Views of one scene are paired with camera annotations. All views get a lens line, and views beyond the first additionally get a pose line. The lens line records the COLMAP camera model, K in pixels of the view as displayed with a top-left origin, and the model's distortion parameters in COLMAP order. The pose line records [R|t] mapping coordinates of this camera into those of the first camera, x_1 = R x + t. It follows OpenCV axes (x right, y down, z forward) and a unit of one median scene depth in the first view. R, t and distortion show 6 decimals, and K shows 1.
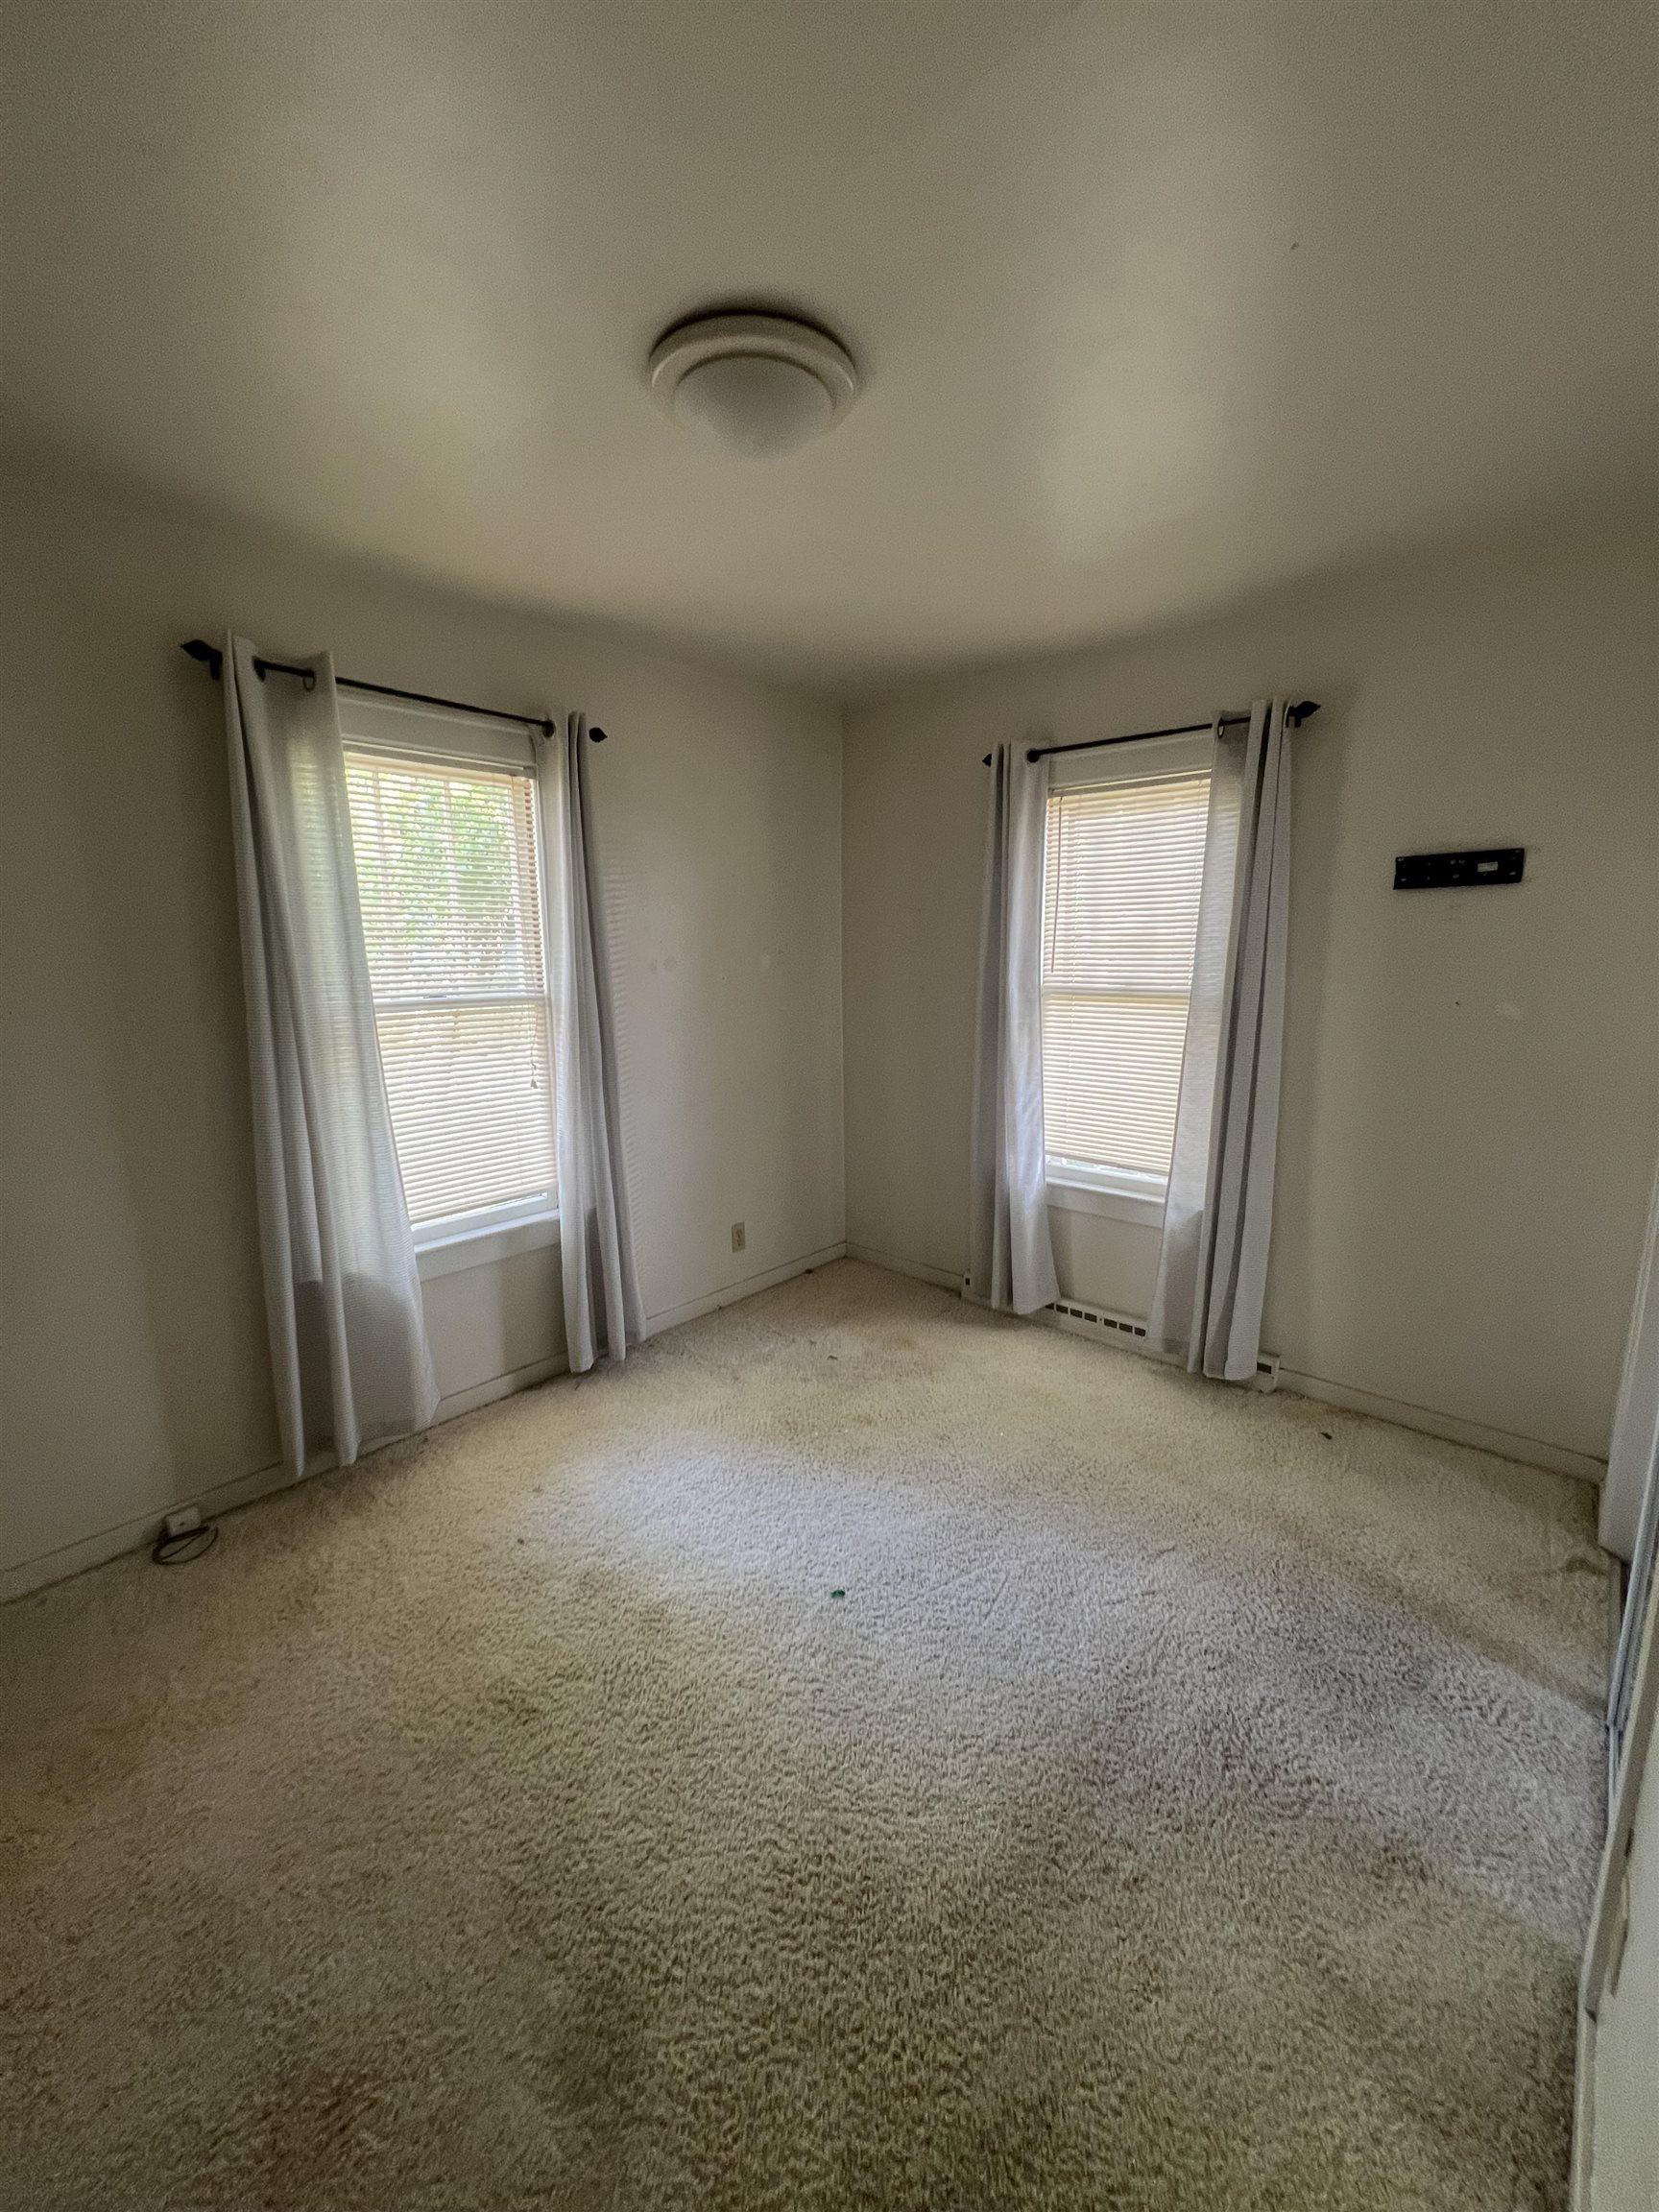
lens RADIAL K [[881.9, 0, 829.5], [0, 881.9, 1106.0], [0, 0, 1]] dist [0.000798, 0.000493]
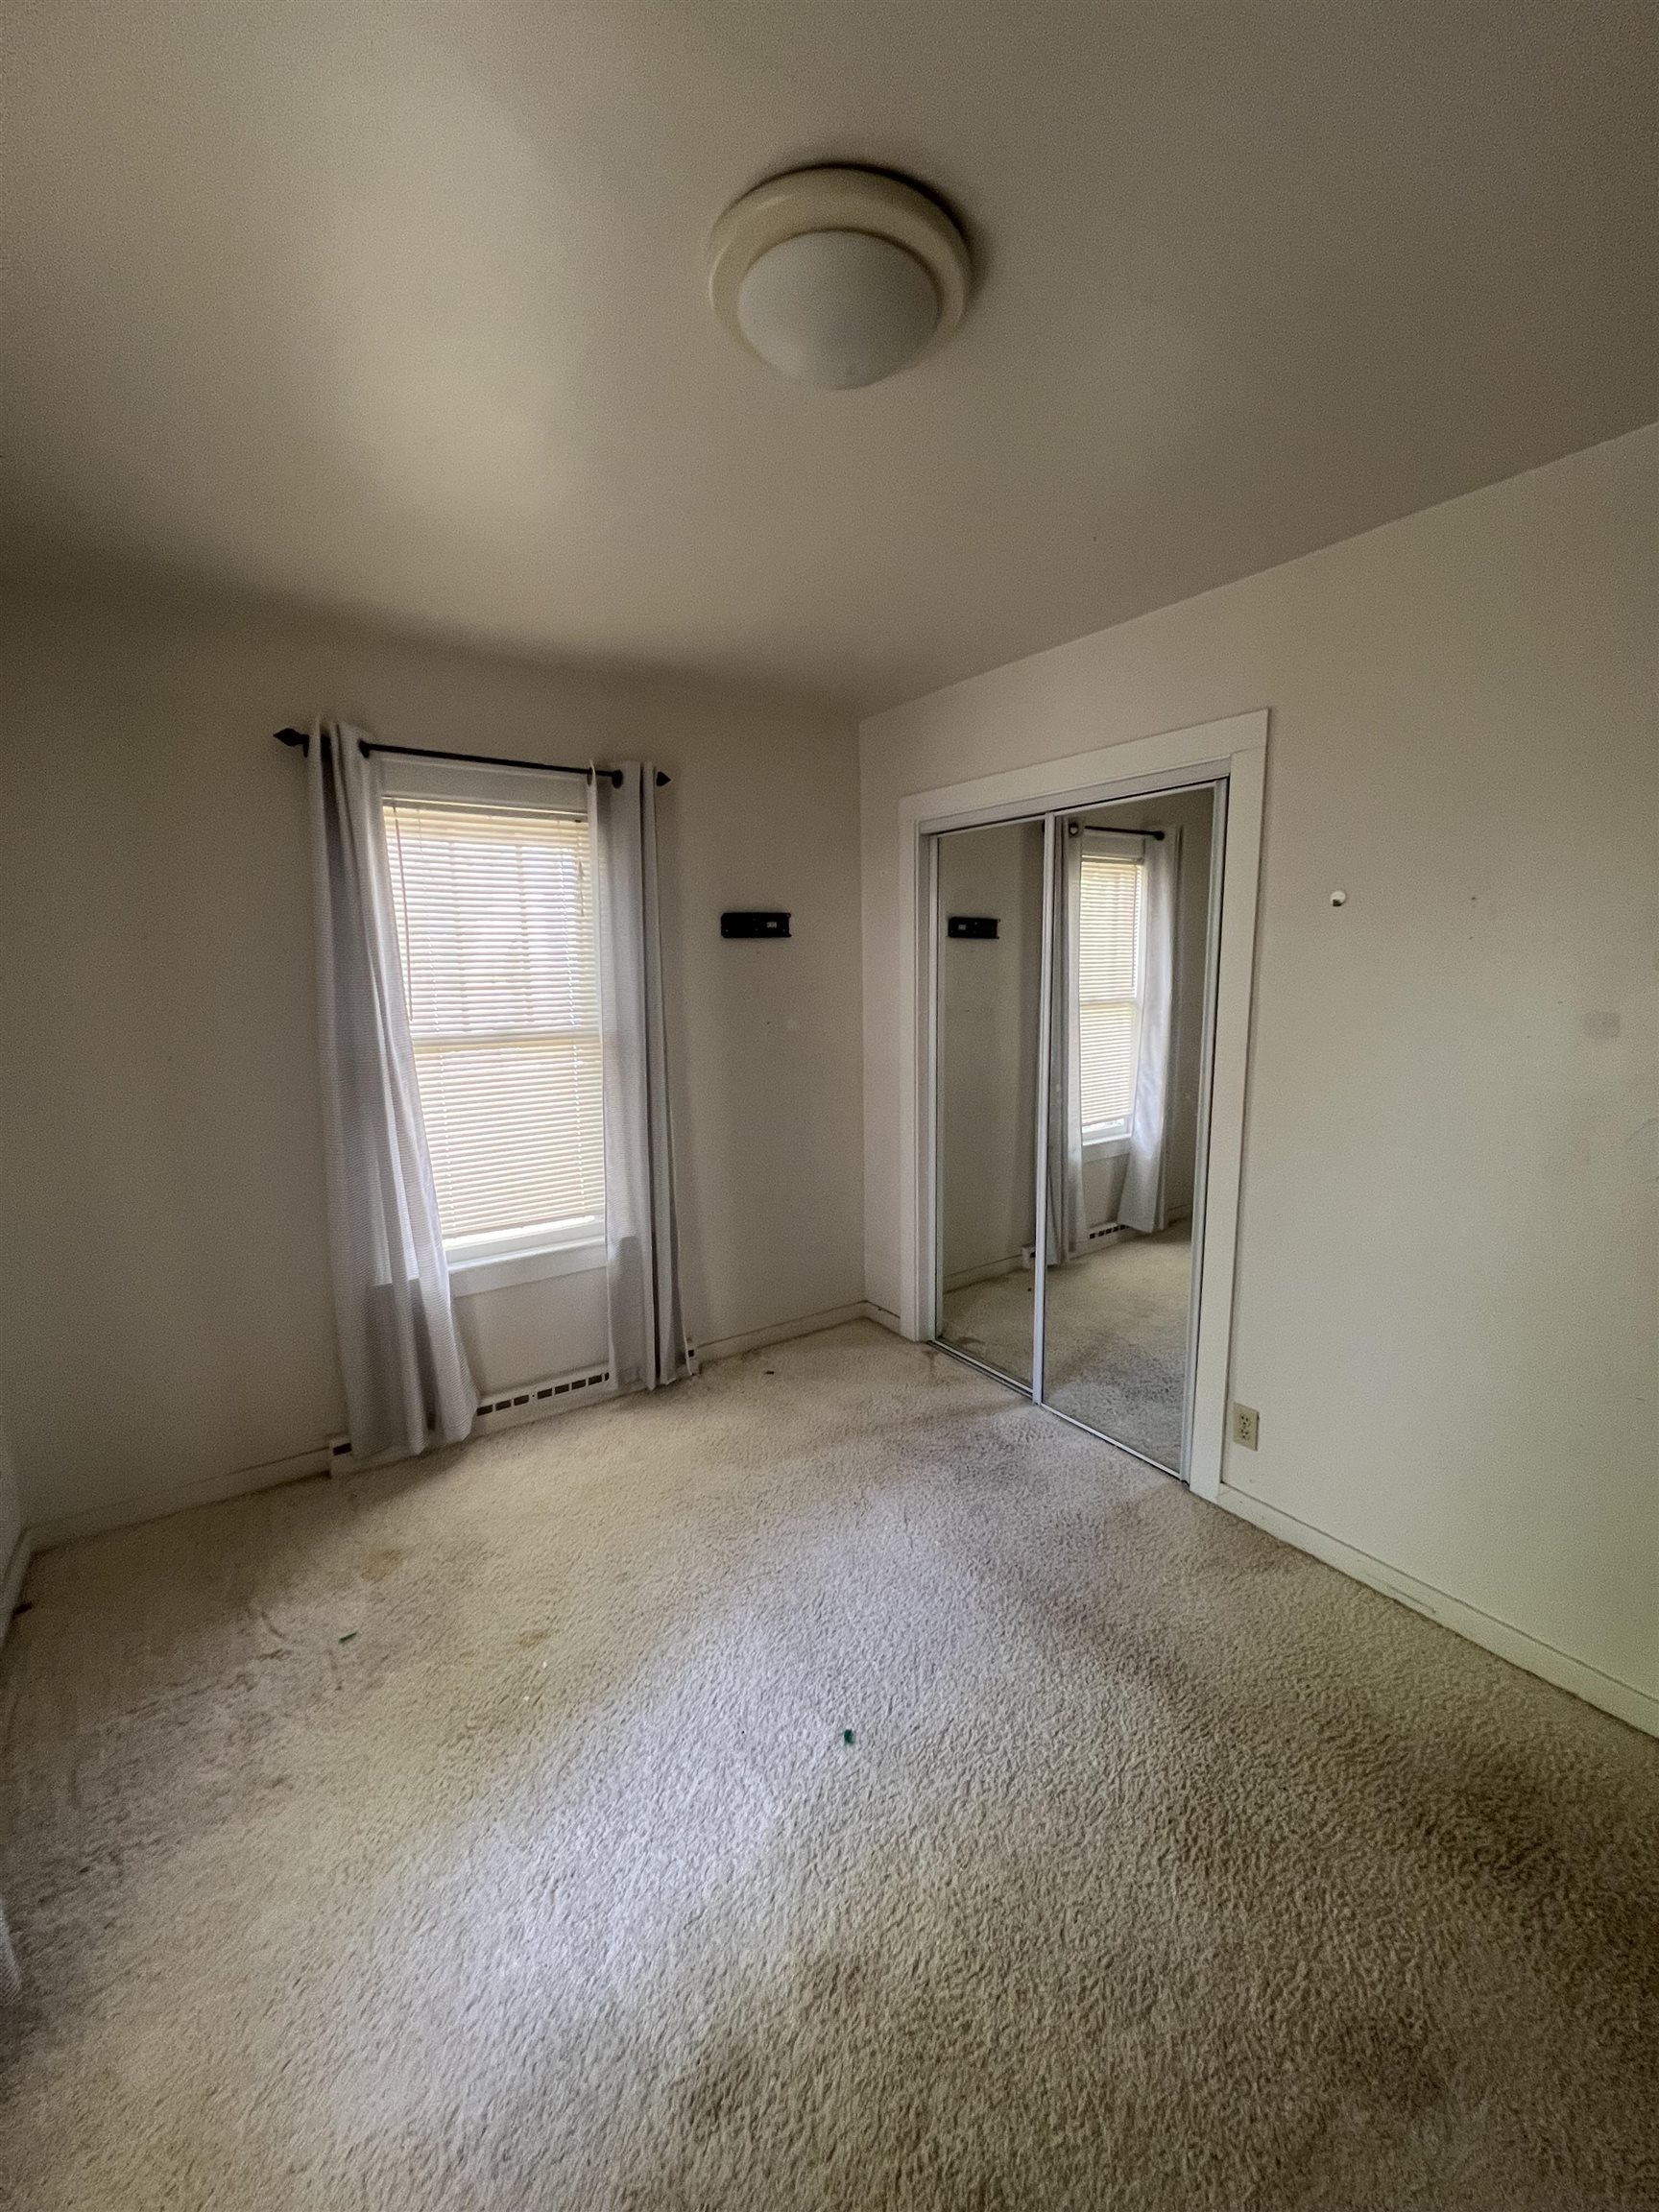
lens RADIAL K [[885.8, 0, 829.5], [0, 885.8, 1106.0], [0, 0, 1]] dist [0.000751, 0.000265]
pose [[0.245363, -0.147892, 0.958084, -0.493626], [0.188623, 0.976690, 0.102458, -0.093602], [-0.950904, 0.155578, 0.267539, 0.466608]]
